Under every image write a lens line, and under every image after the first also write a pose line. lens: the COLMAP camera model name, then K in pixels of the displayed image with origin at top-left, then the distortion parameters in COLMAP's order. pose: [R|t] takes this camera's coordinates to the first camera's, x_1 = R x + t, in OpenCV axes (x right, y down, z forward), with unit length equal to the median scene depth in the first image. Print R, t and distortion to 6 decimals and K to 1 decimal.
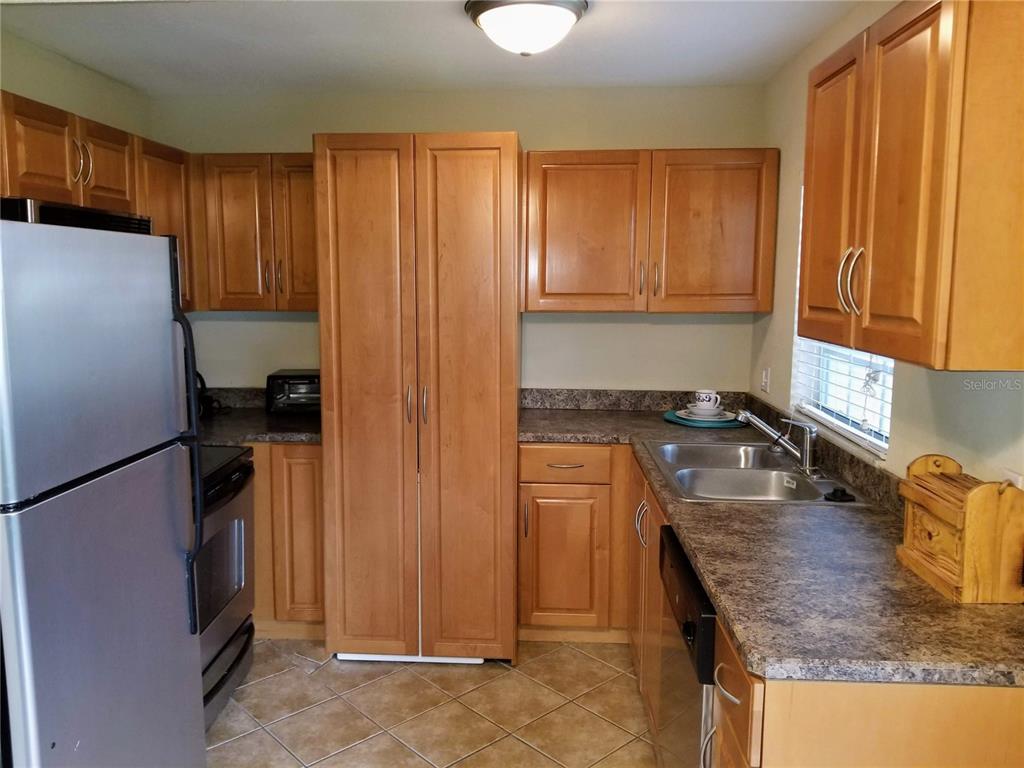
lens RADIAL K [[802.9, 0, 490.2], [0, 802.9, 373.3], [0, 0, 1]] dist [0.082334, -0.138701]
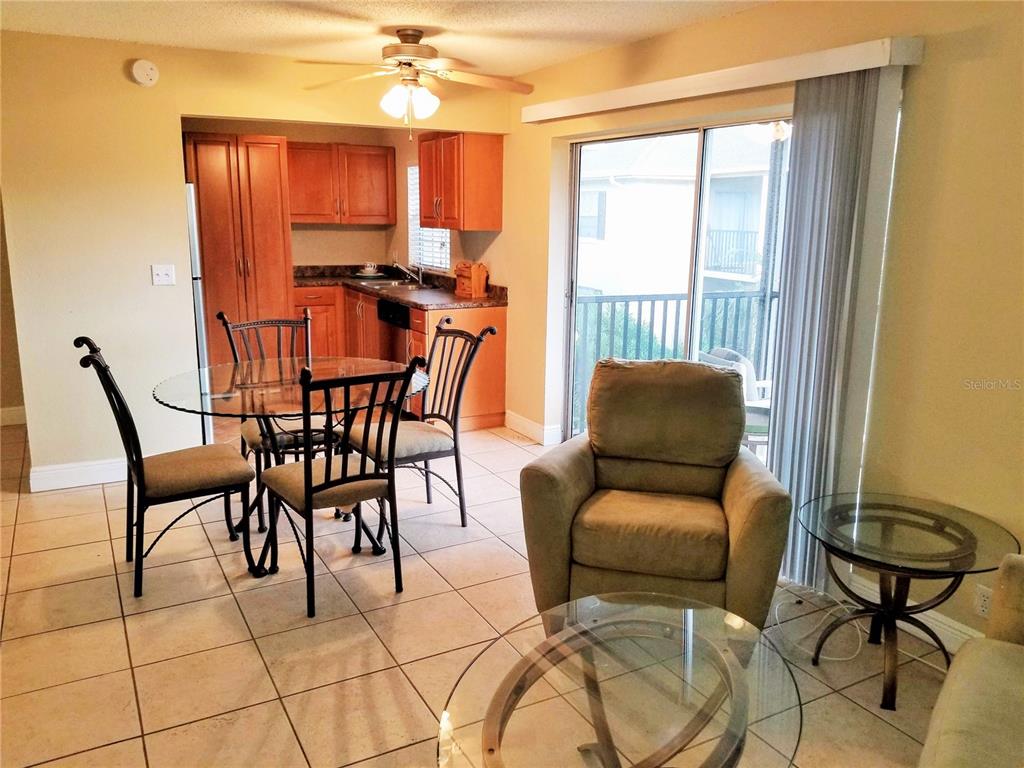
lens RADIAL K [[802.9, 0, 511.3], [0, 802.9, 377.2], [0, 0, 1]] dist [0.082334, -0.138701]
pose [[0.849659, -0.099729, 0.517817, -0.615243], [0.055749, 0.993439, 0.099855, 0.149301], [-0.524378, -0.055975, 0.849644, -1.141433]]
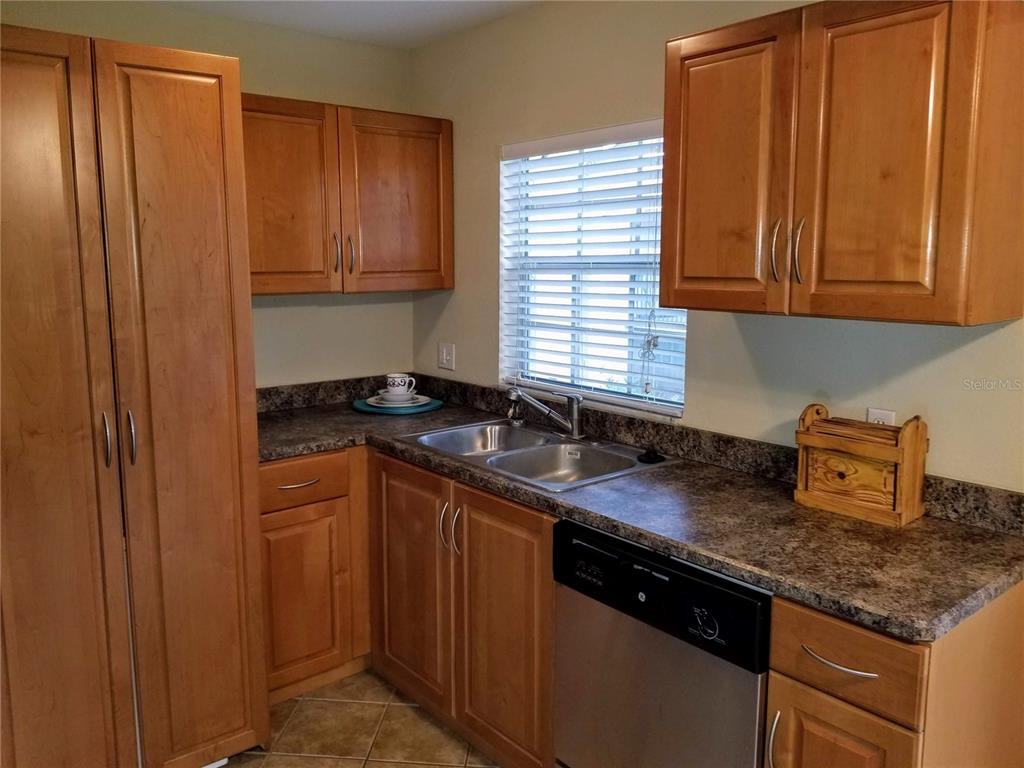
lens RADIAL K [[802.9, 0, 497.8], [0, 802.9, 364.6], [0, 0, 1]] dist [0.082334, -0.138701]
pose [[0.731617, -0.097372, 0.674726, -0.316866], [0.087751, 0.994964, 0.048436, -0.029082], [-0.676045, 0.023771, 0.736477, 0.274892]]
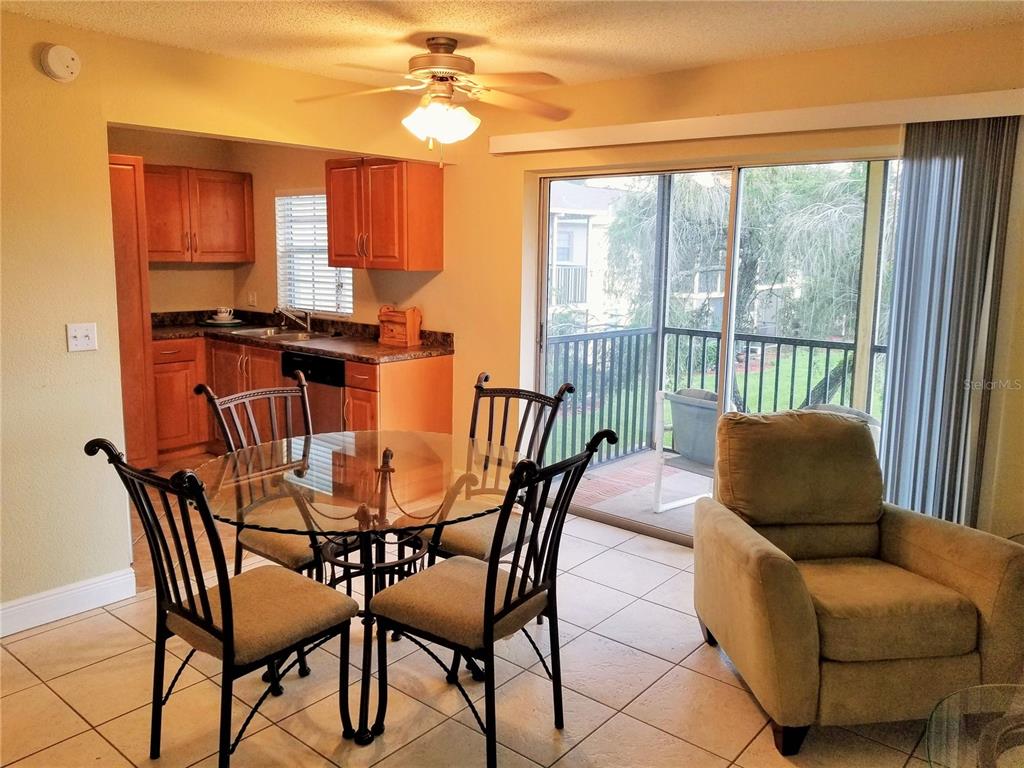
lens RADIAL K [[802.9, 0, 507.5], [0, 802.9, 365.2], [0, 0, 1]] dist [0.082334, -0.138701]
pose [[0.604925, -0.108028, 0.788921, -0.882863], [0.084900, 0.993857, 0.070991, 0.085995], [-0.791743, 0.024035, 0.610381, -0.650751]]
